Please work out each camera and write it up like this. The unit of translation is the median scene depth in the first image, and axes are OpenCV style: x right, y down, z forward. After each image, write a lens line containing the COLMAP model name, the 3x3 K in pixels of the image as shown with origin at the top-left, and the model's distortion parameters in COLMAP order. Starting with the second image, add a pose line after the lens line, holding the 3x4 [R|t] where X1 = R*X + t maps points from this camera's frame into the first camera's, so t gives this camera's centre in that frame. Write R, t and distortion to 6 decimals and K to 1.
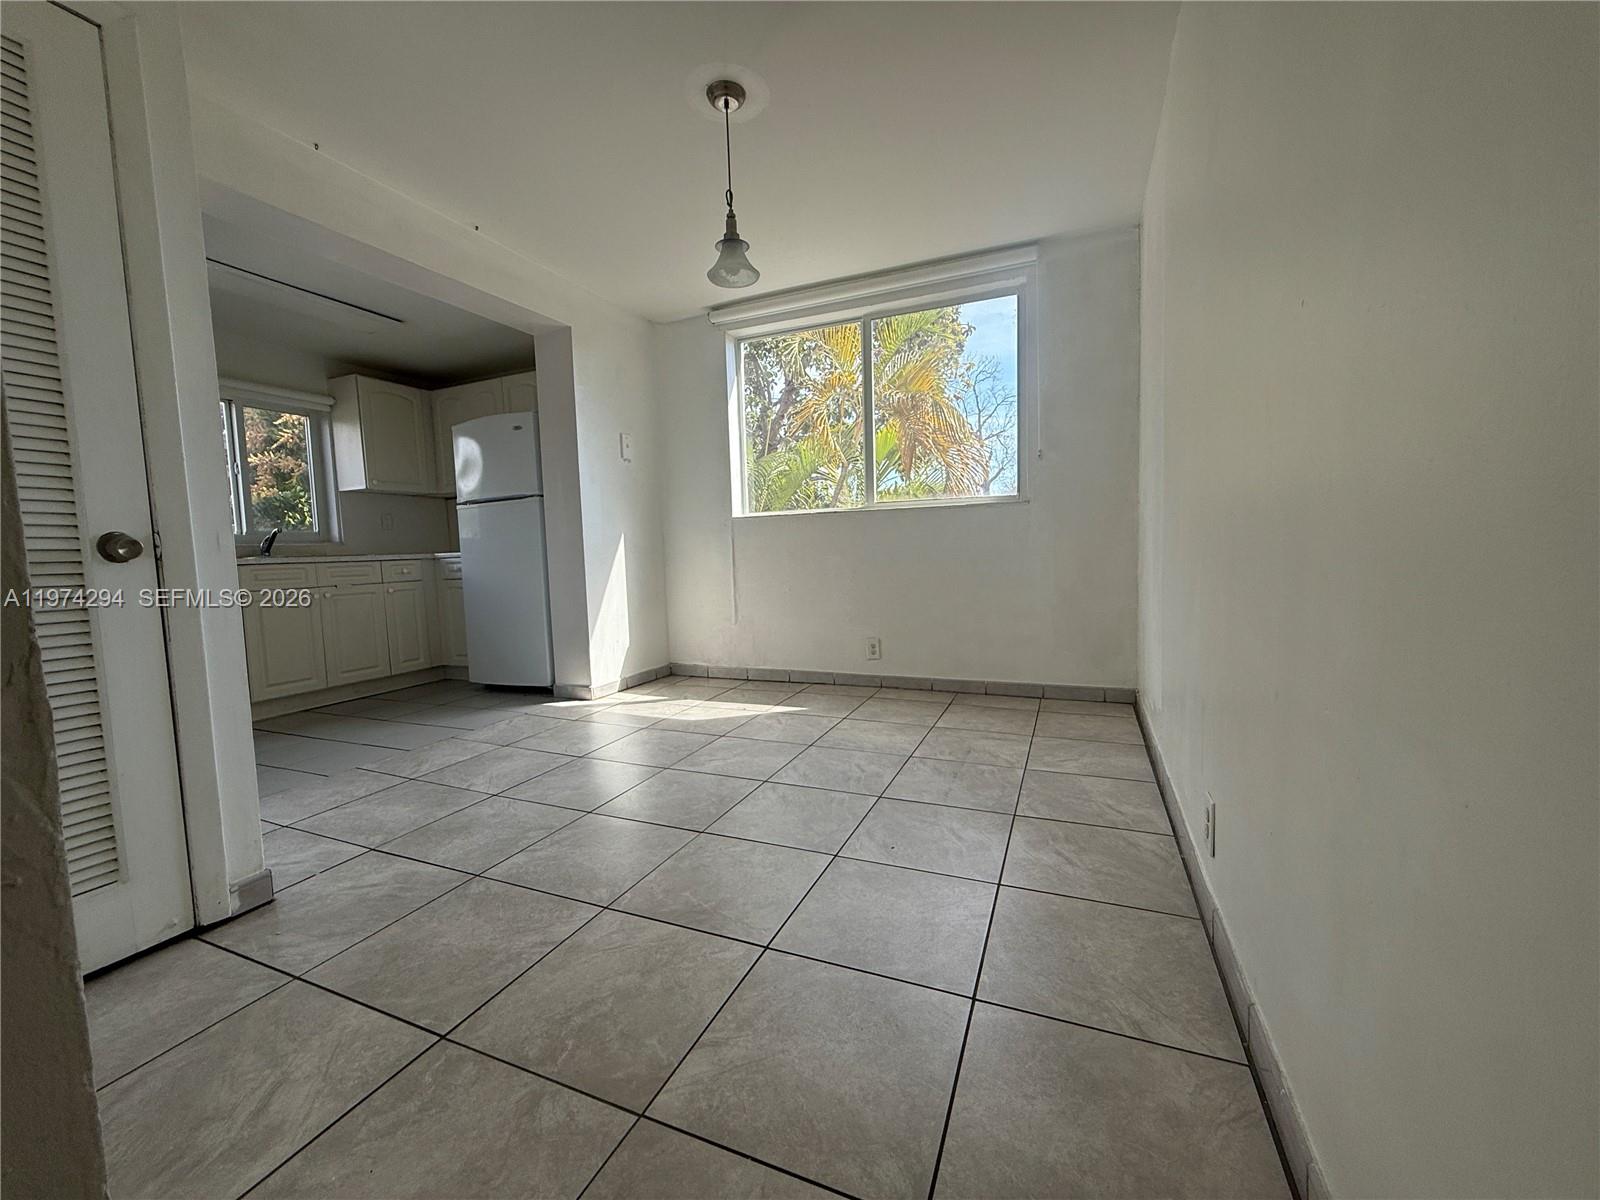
lens RADIAL K [[640.7, 0, 795.7], [0, 640.7, 598.8], [0, 0, 1]] dist [-0.001561, -0.000145]
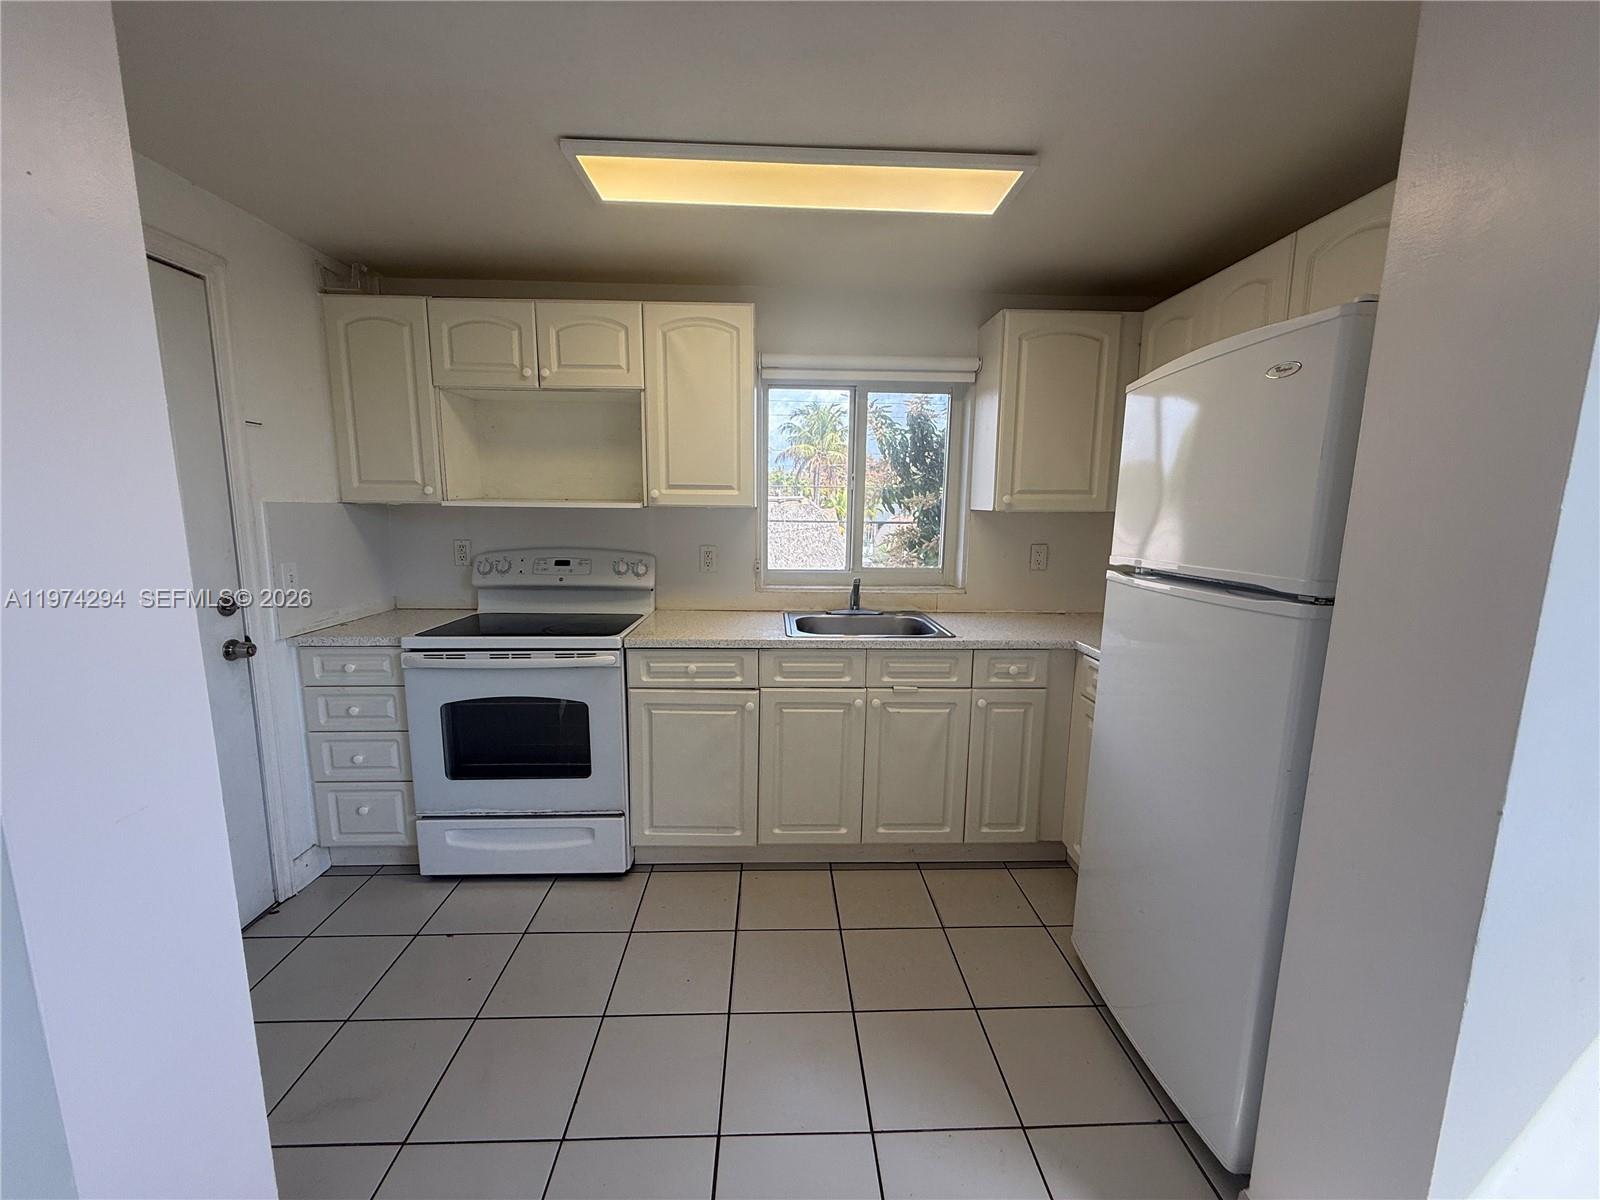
lens RADIAL K [[640.7, 0, 797.2], [0, 640.7, 599.3], [0, 0, 1]] dist [-0.001561, -0.000145]
pose [[0.432322, 0.173500, -0.884870, -0.219406], [-0.101595, 0.984438, 0.143386, -0.159230], [0.895978, 0.027909, 0.443221, 0.589605]]
